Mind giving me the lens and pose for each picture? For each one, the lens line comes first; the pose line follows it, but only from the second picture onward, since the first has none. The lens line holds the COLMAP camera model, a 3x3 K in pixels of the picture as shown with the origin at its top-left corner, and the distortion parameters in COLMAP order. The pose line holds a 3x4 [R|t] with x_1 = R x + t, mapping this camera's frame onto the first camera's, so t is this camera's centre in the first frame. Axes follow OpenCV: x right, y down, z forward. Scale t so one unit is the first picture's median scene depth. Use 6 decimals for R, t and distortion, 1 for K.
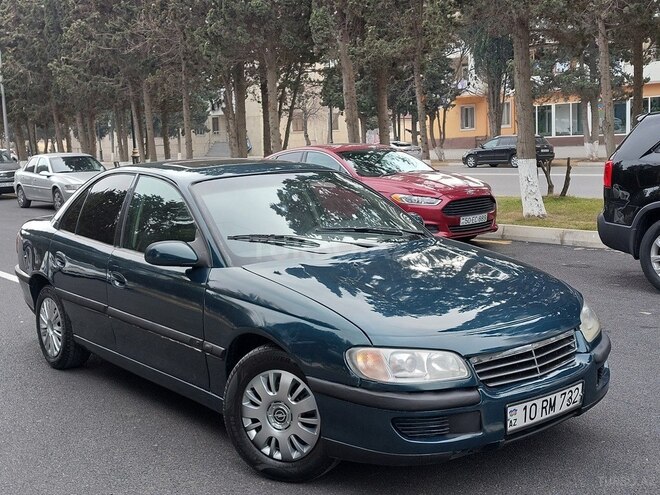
lens RADIAL K [[842.7, 0, 330.0], [0, 842.7, 247.5], [0, 0, 1]] dist [0.126052, -0.226480]
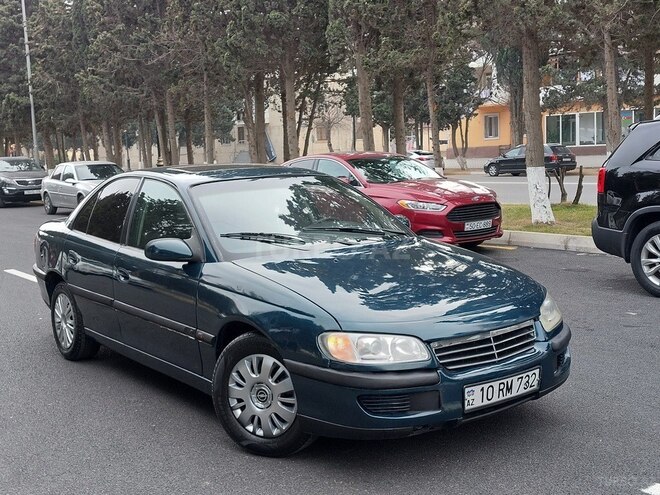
lens RADIAL K [[848.2, 0, 330.0], [0, 848.2, 247.5], [0, 0, 1]] dist [0.131071, -0.247051]
pose [[0.999427, 0.004824, -0.033497, 0.031159], [-0.005215, 0.999919, -0.011605, 0.008758], [0.033438, 0.011773, 0.999371, -0.050058]]
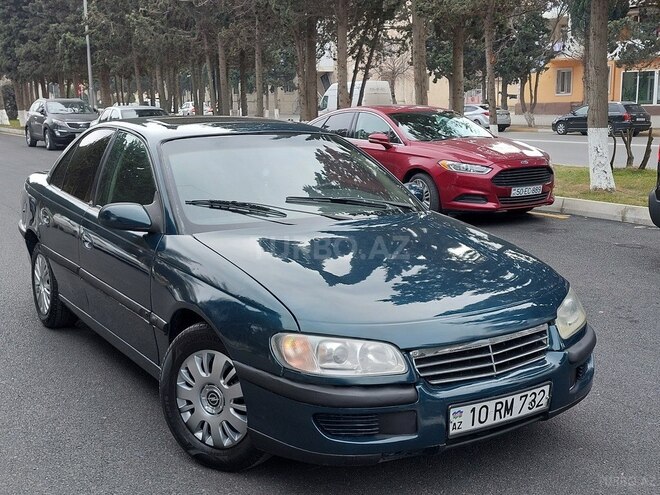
lens RADIAL K [[844.5, 0, 340.1], [0, 844.5, 252.8], [0, 0, 1]] dist [0.119917, -0.230813]
pose [[0.993846, 0.050443, -0.098623, 0.076987], [-0.045276, 0.997517, 0.053950, -0.007699], [0.101100, -0.049153, 0.993661, 0.050026]]
